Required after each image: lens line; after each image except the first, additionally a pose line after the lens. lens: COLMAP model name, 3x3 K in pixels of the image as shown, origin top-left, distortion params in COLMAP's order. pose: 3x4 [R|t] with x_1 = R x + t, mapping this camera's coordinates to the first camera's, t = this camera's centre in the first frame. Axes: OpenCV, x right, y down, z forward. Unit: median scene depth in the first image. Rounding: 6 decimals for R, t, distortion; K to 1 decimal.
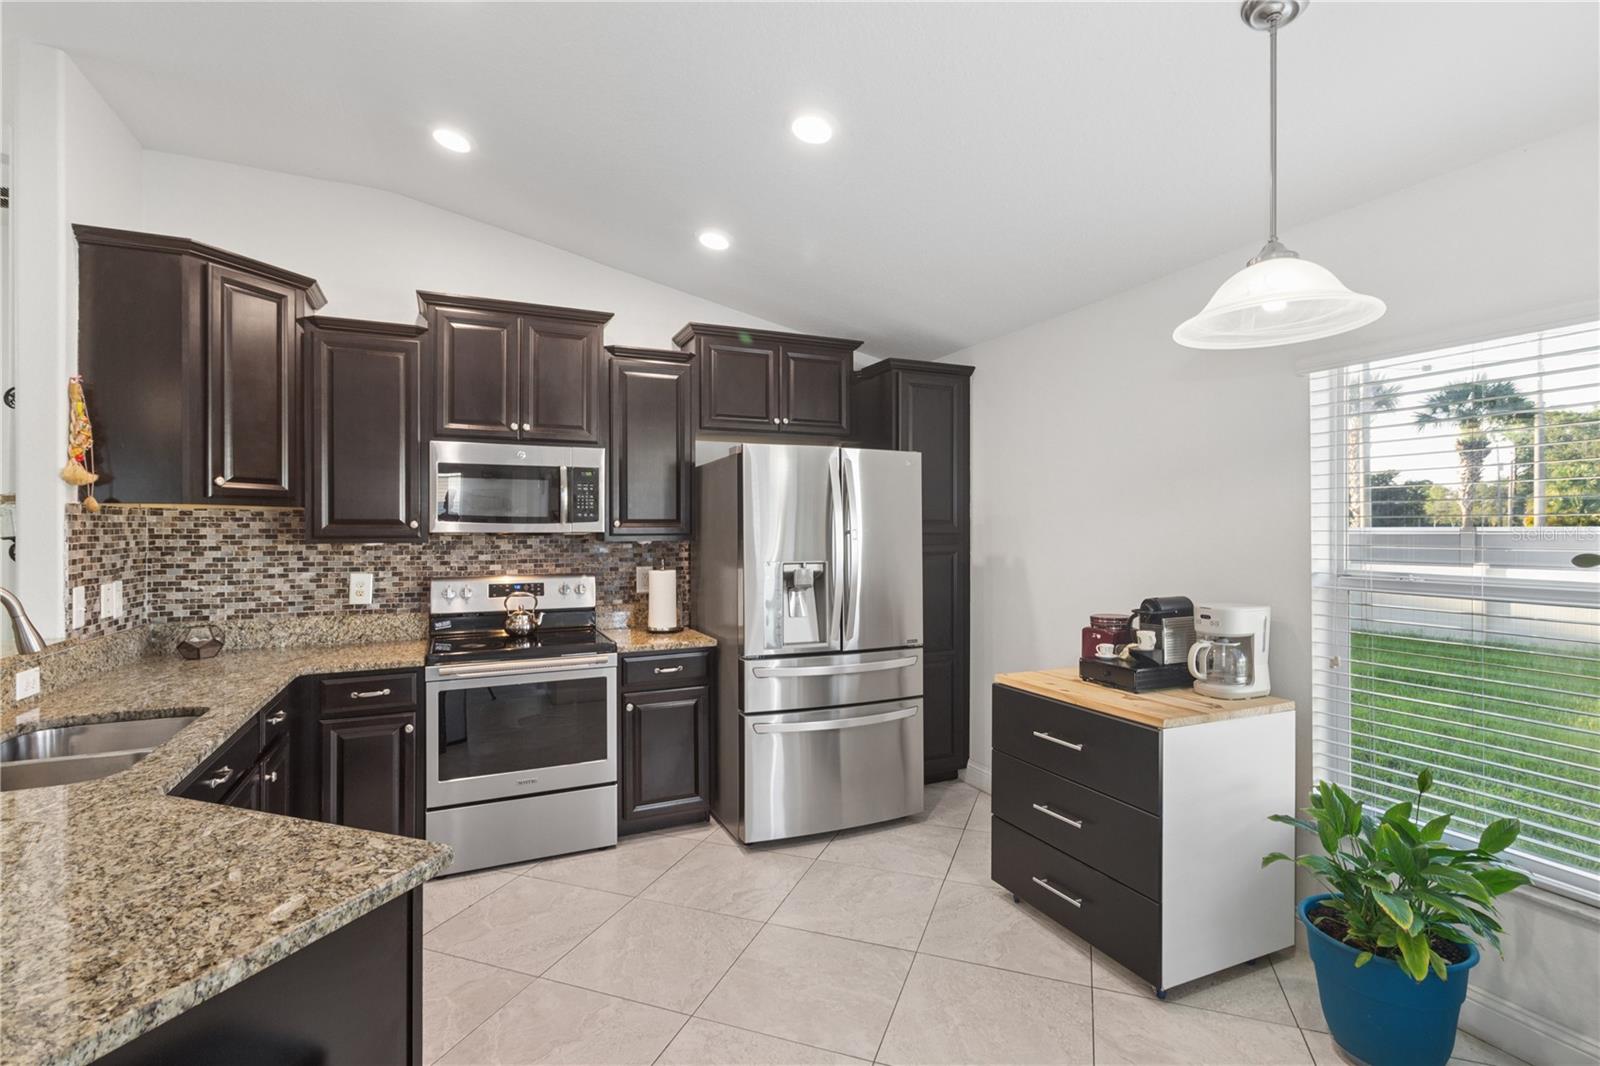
lens RADIAL K [[750.2, 0, 800.8], [0, 750.2, 527.3], [0, 0, 1]] dist [0.004536, -0.000266]
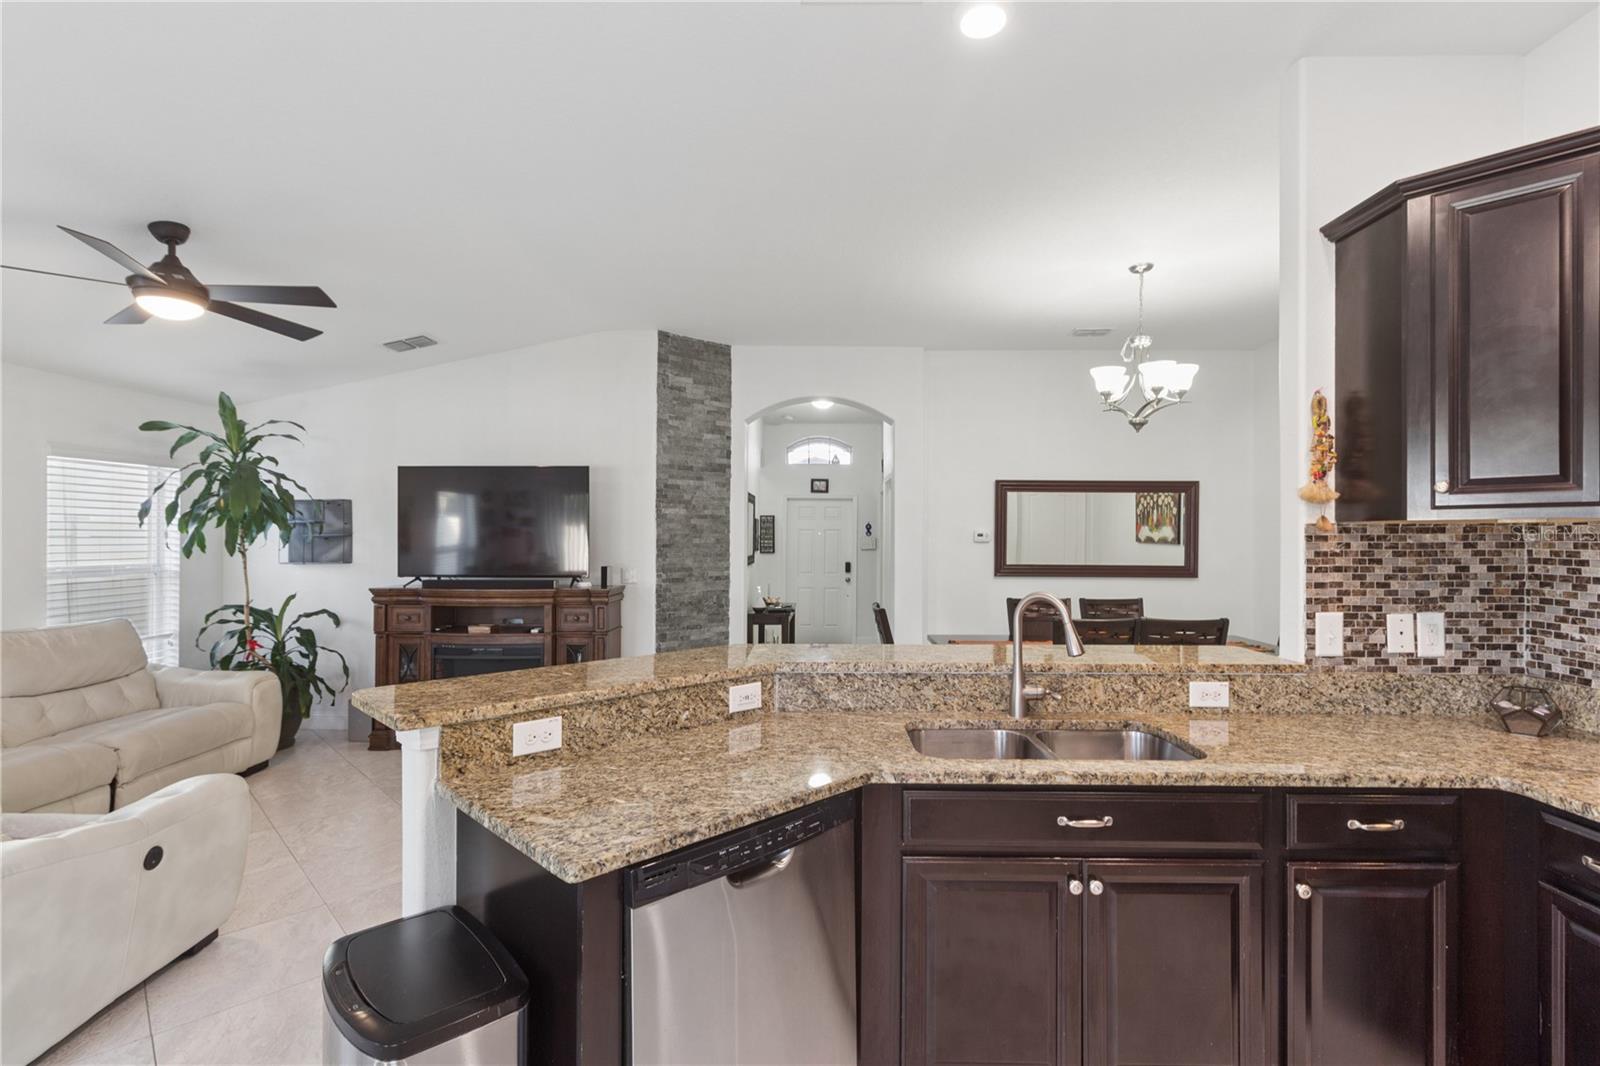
lens RADIAL K [[750.2, 0, 808.4], [0, 750.2, 535.2], [0, 0, 1]] dist [0.004536, -0.000266]
pose [[-0.425310, -0.003389, -0.905041, 0.127119], [0.001722, 0.999988, -0.004554, -0.010625], [0.905046, -0.003496, -0.425299, 0.648634]]
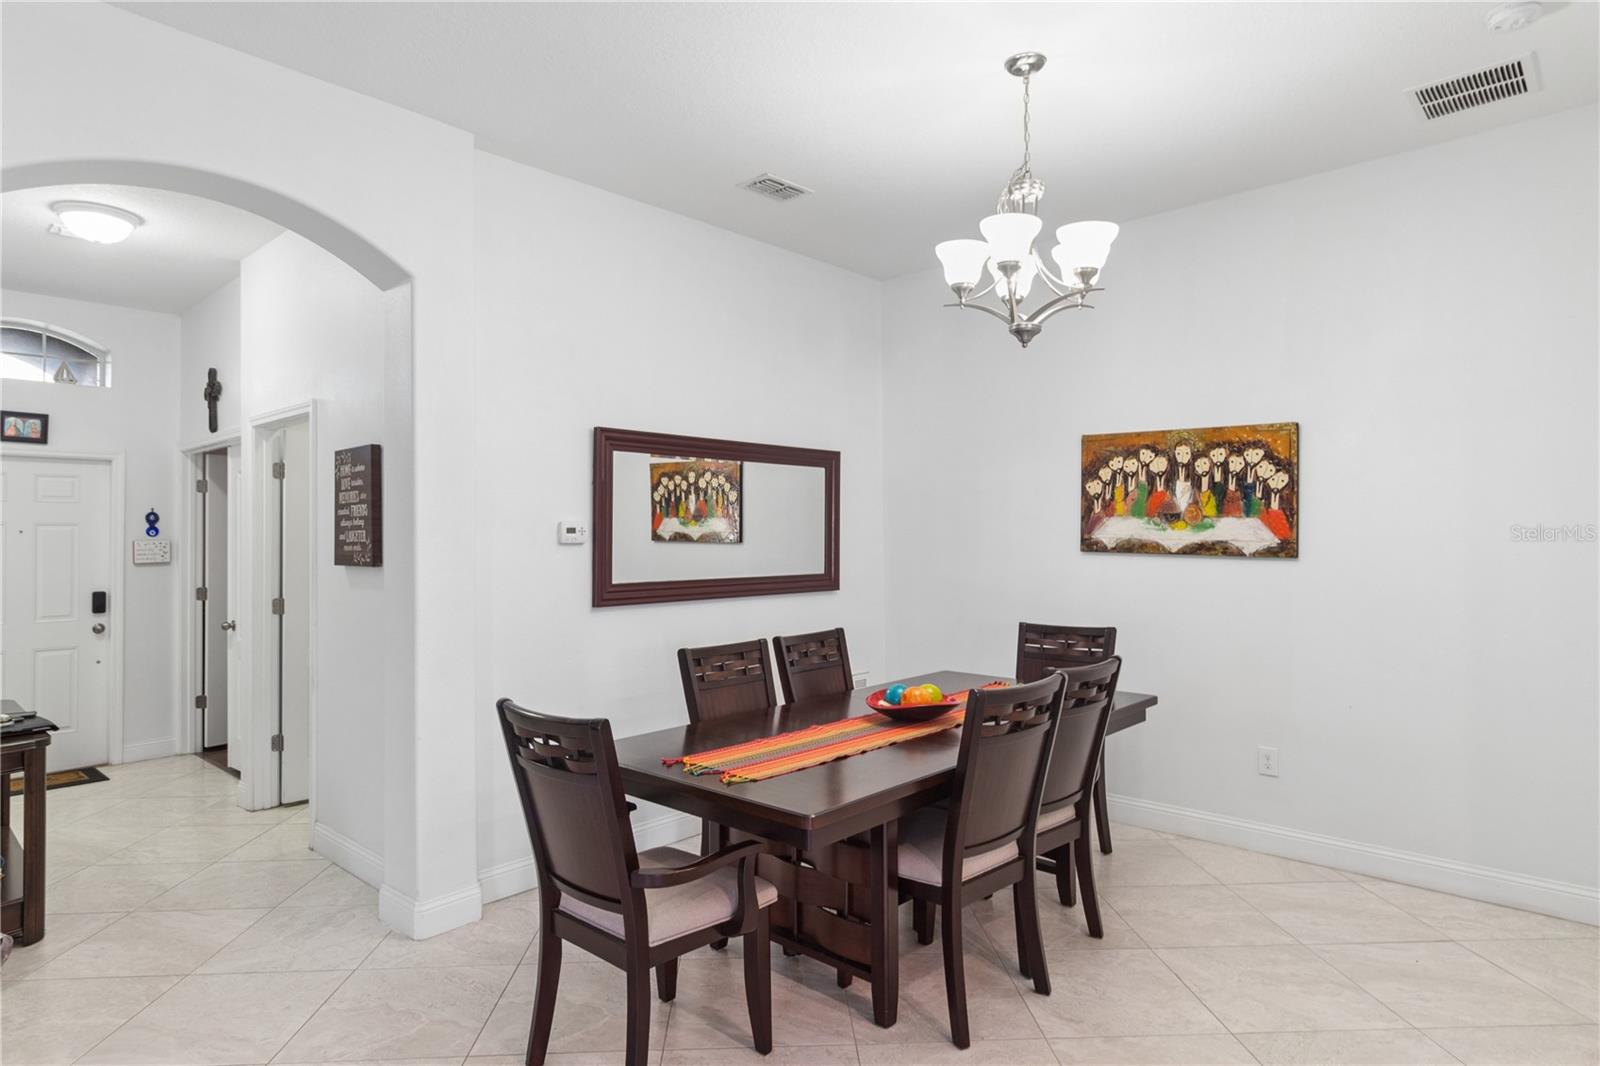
lens RADIAL K [[900.4, 0, 789.8], [0, 900.4, 524.6], [0, 0, 1]] dist [0.002931, 0.002326]
pose [[0.389610, -0.013328, -0.920884, -0.568899], [0.013007, 0.999875, -0.008968, -0.012352], [0.920888, -0.008484, 0.389735, 0.039717]]
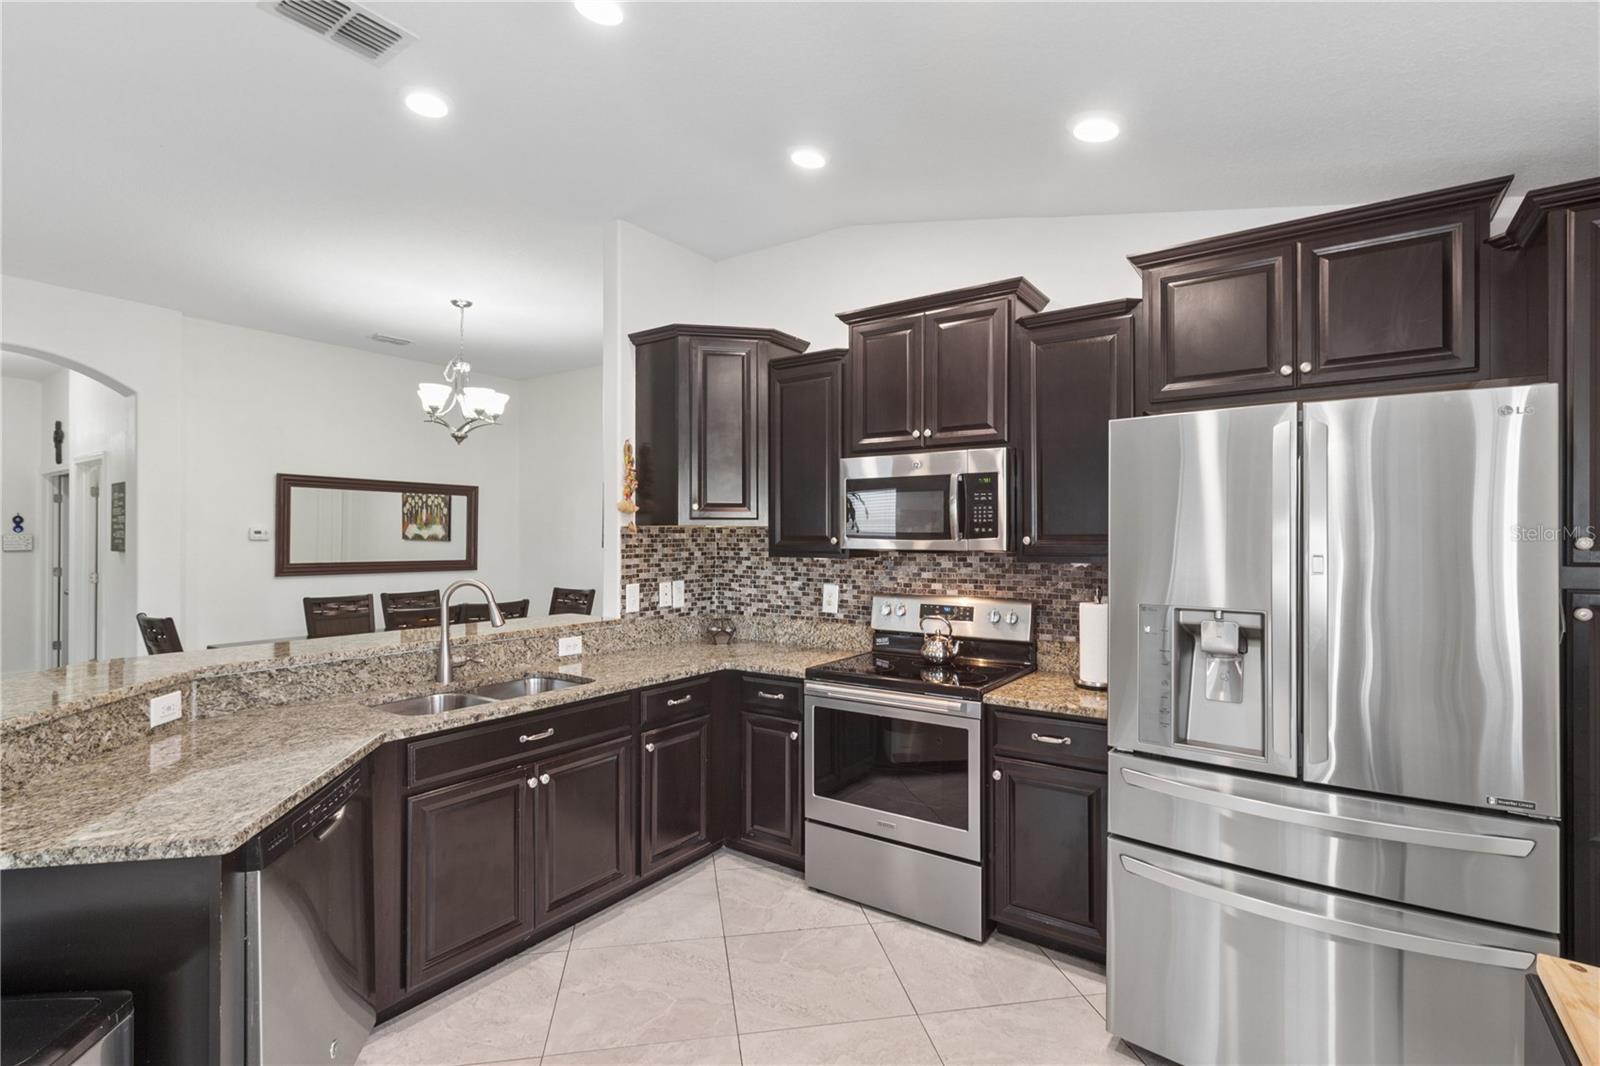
lens RADIAL K [[750.2, 0, 797.8], [0, 750.2, 535.3], [0, 0, 1]] dist [0.004536, -0.000266]
pose [[0.504673, 0.000036, -0.863311, 0.355474], [0.000857, 0.999999, 0.000543, -0.011848], [0.863310, -0.001014, 0.504672, 0.436197]]
